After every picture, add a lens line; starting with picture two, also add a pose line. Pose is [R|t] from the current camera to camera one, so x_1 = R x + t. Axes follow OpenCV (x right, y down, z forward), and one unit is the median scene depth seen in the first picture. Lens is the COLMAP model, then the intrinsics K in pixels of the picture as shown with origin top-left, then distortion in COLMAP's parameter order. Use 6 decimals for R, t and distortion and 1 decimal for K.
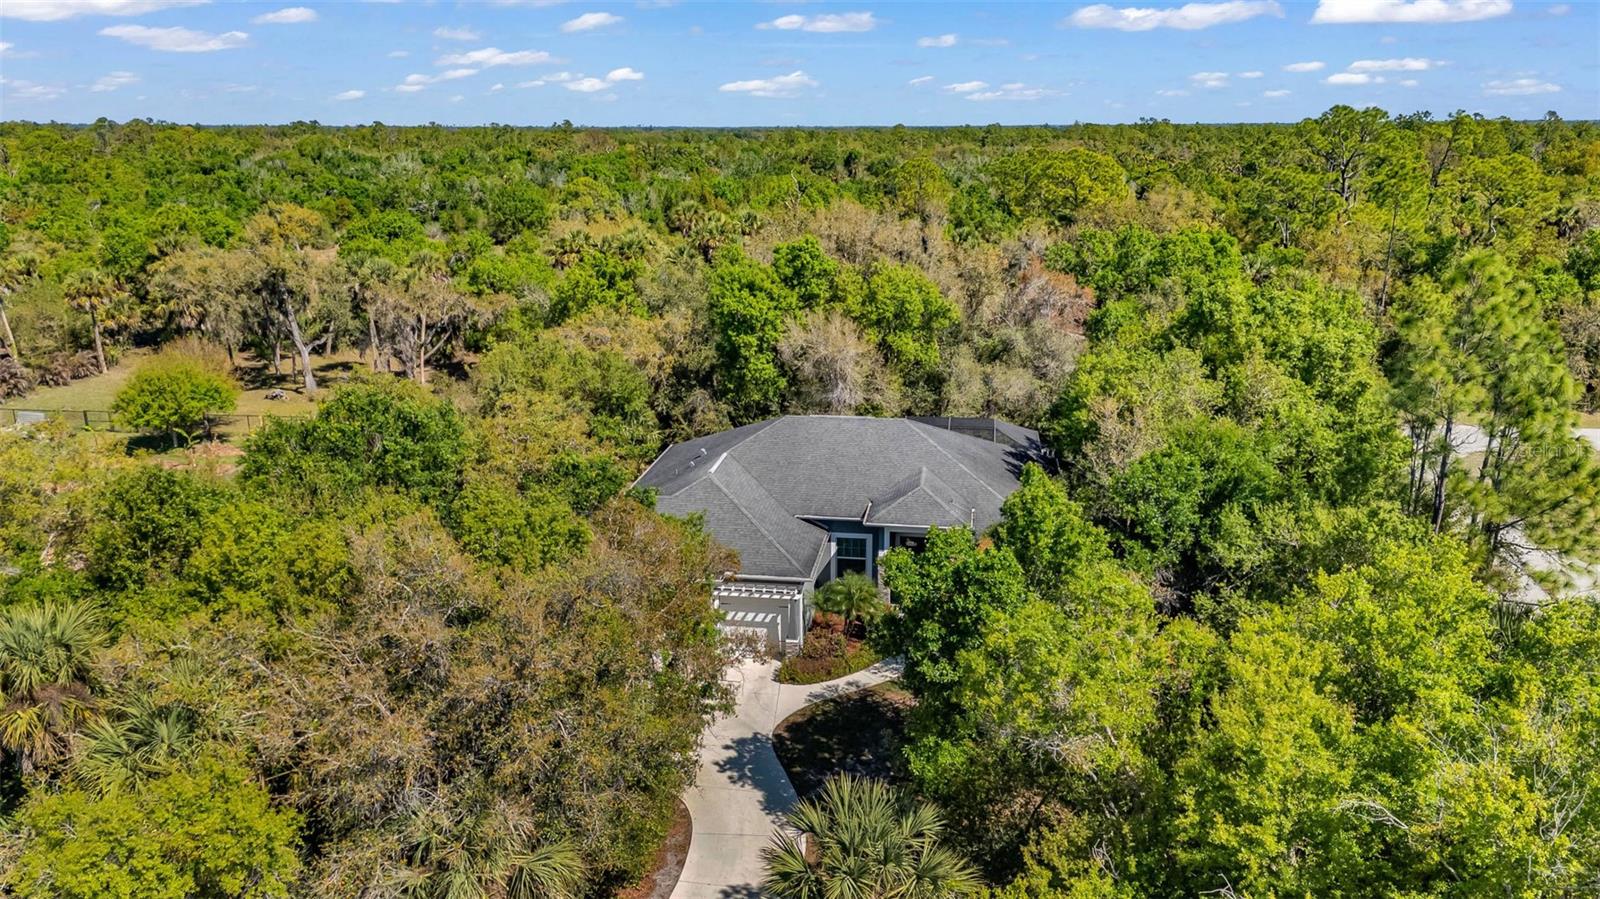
lens RADIAL K [[1177.9, 0, 801.3], [0, 1177.9, 447.8], [0, 0, 1]] dist [0.078017, -0.079918]
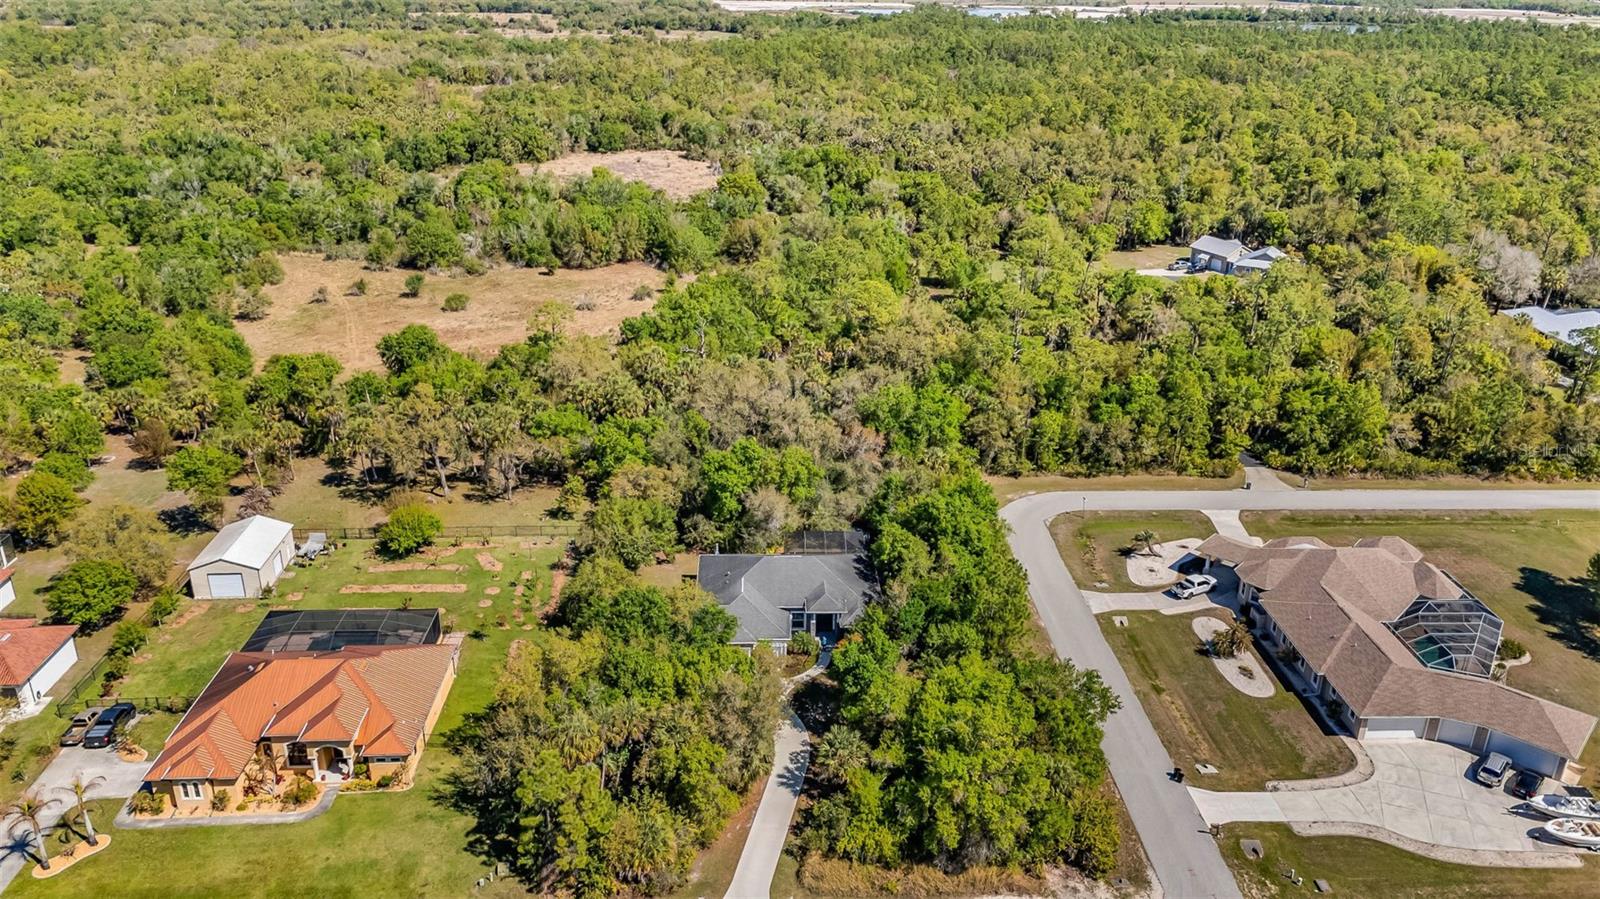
lens RADIAL K [[1173.6, 0, 796.3], [0, 1173.6, 448.7], [0, 0, 1]] dist [0.064447, -0.049286]
pose [[0.983909, -0.054742, 0.170078, -0.390978], [0.031944, 0.990467, 0.133997, -0.644850], [-0.175791, -0.126408, 0.976278, -1.496442]]
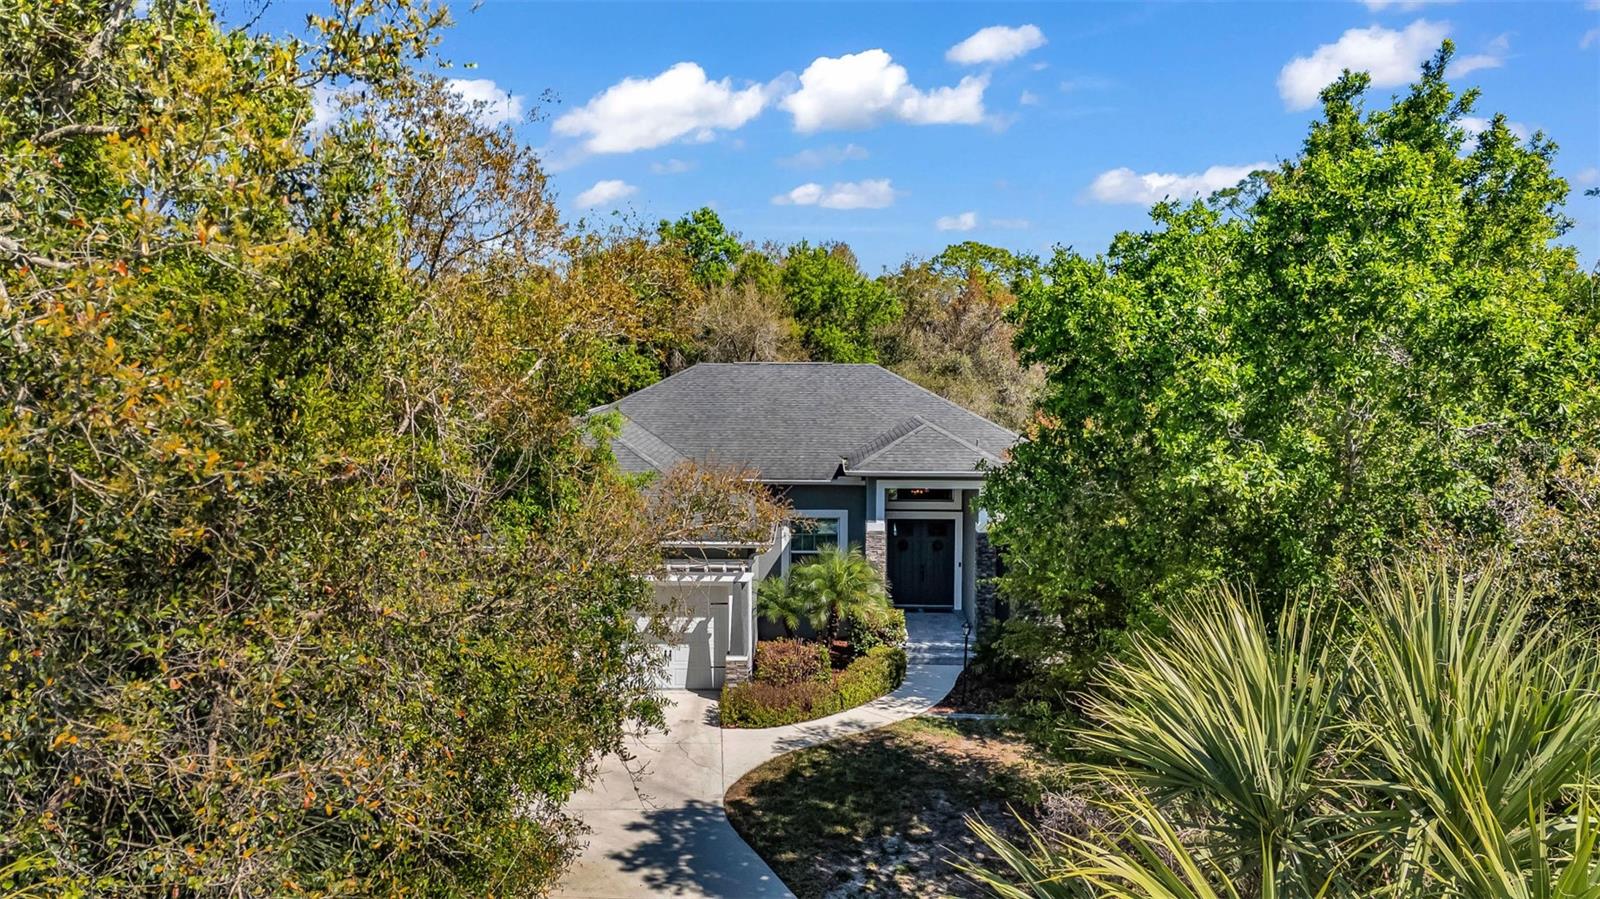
lens RADIAL K [[1171.4, 0, 802.3], [0, 1171.4, 450.7], [0, 0, 1]] dist [0.074519, -0.068429]
pose [[0.991078, -0.004339, 0.133209, -0.049031], [0.026811, 0.985529, -0.167373, 0.152922], [-0.130555, 0.169451, 0.976853, 0.406882]]
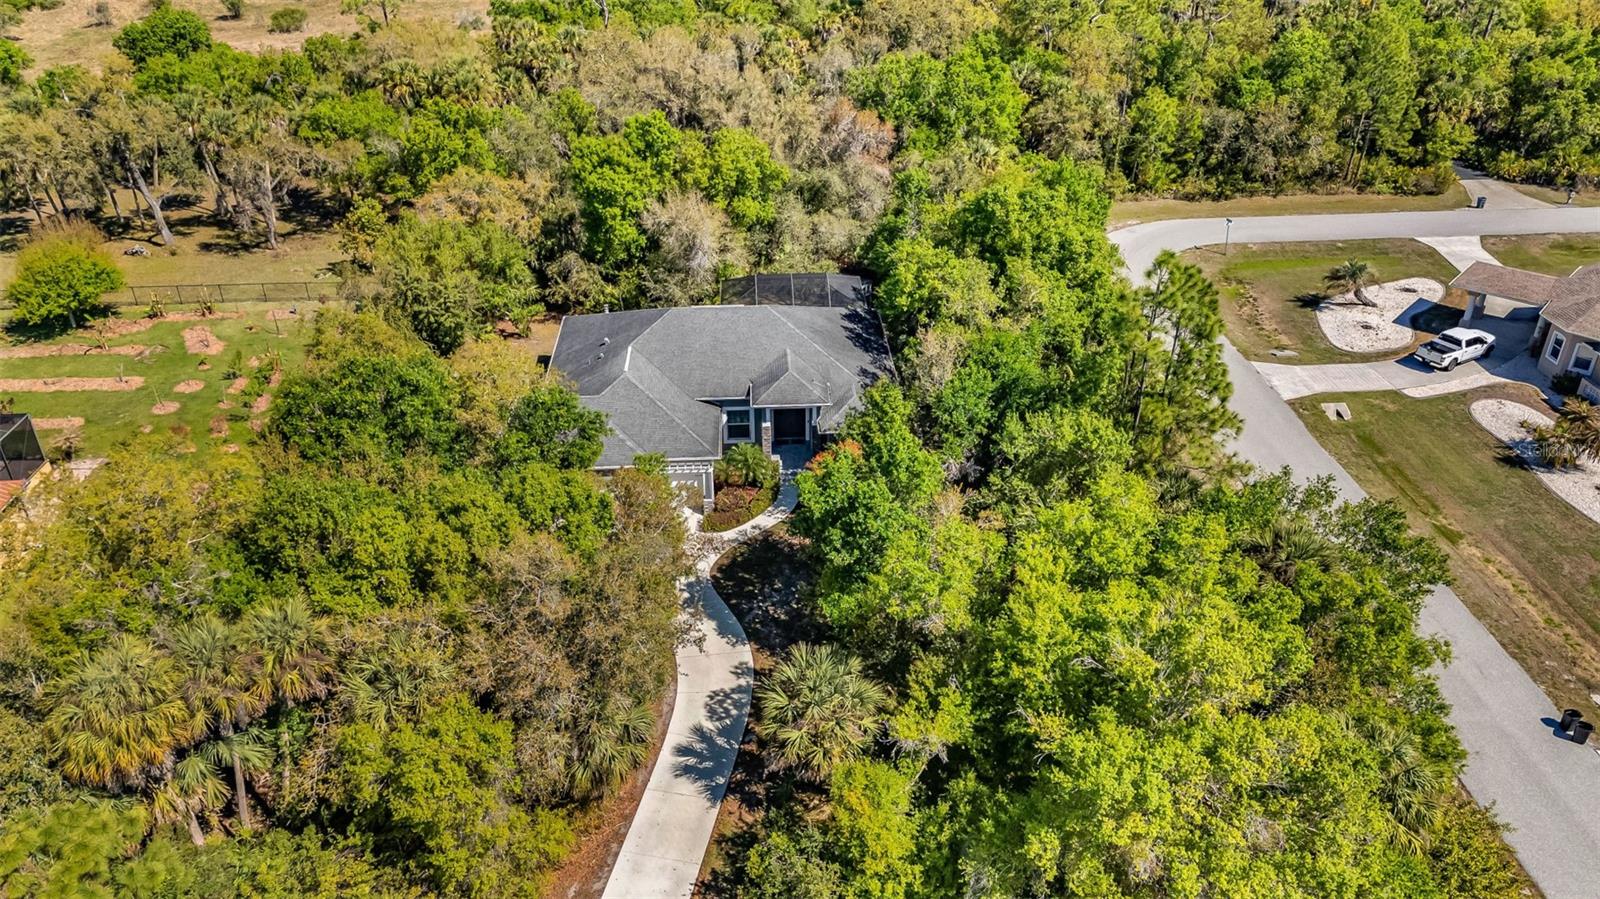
lens RADIAL K [[1168.8, 0, 801.3], [0, 1168.8, 454.9], [0, 0, 1]] dist [0.080999, -0.079040]
pose [[0.980736, -0.102231, 0.166453, -0.116528], [0.054533, 0.961528, 0.269240, -0.235023], [-0.187574, -0.254976, 0.948580, -0.282542]]
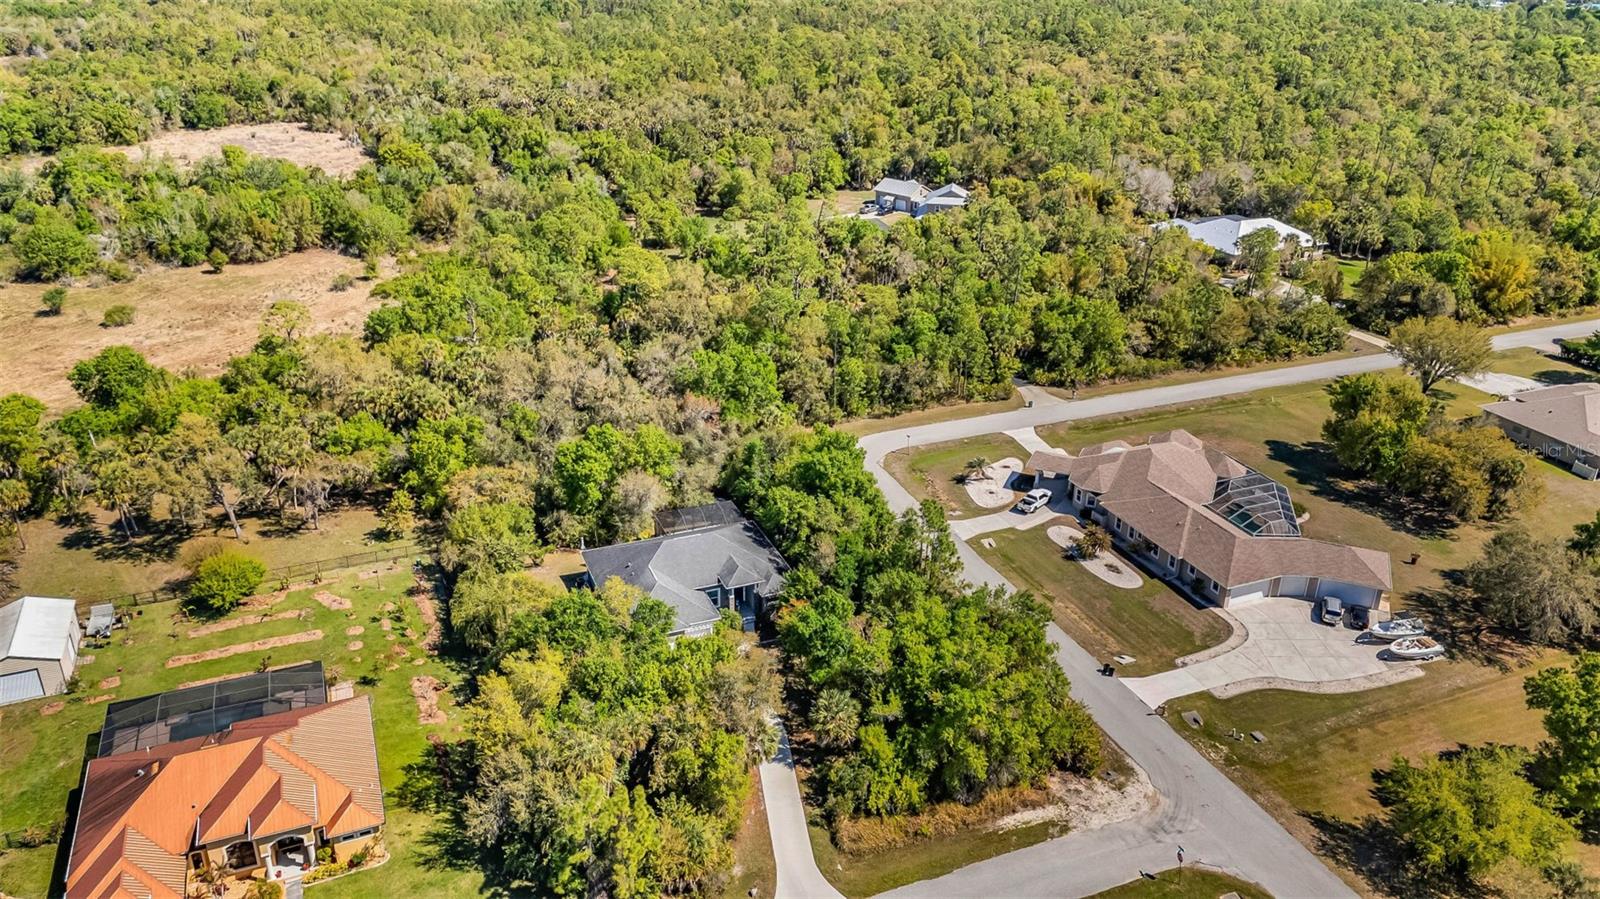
lens RADIAL K [[1171.9, 0, 795.0], [0, 1171.9, 450.0], [0, 0, 1]] dist [0.087088, -0.087064]
pose [[0.861937, -0.199424, 0.466149, -0.953140], [0.119887, 0.973490, 0.194792, -0.713406], [-0.492638, -0.112013, 0.862995, -1.263121]]
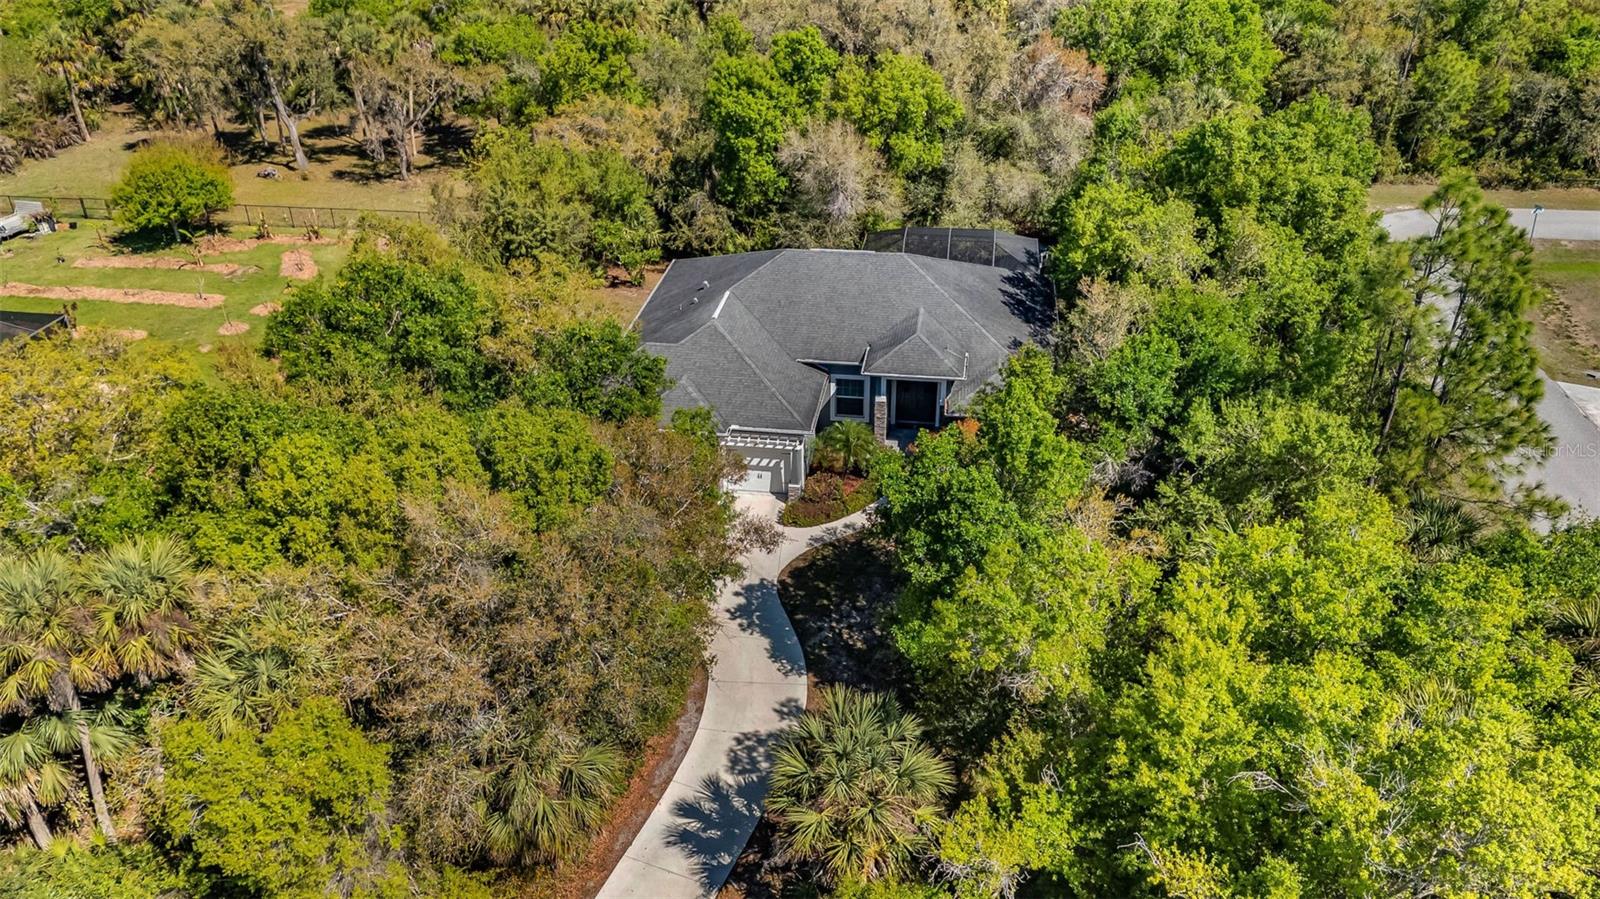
lens RADIAL K [[1199.6, 0, 800.9], [0, 1199.6, 451.7], [0, 0, 1]] dist [0.069124, -0.064626]
pose [[0.999982, -0.005107, -0.003035, 0.001745], [0.005702, 0.968434, 0.249207, -0.133315], [0.001666, -0.249220, 0.968446, -0.053818]]
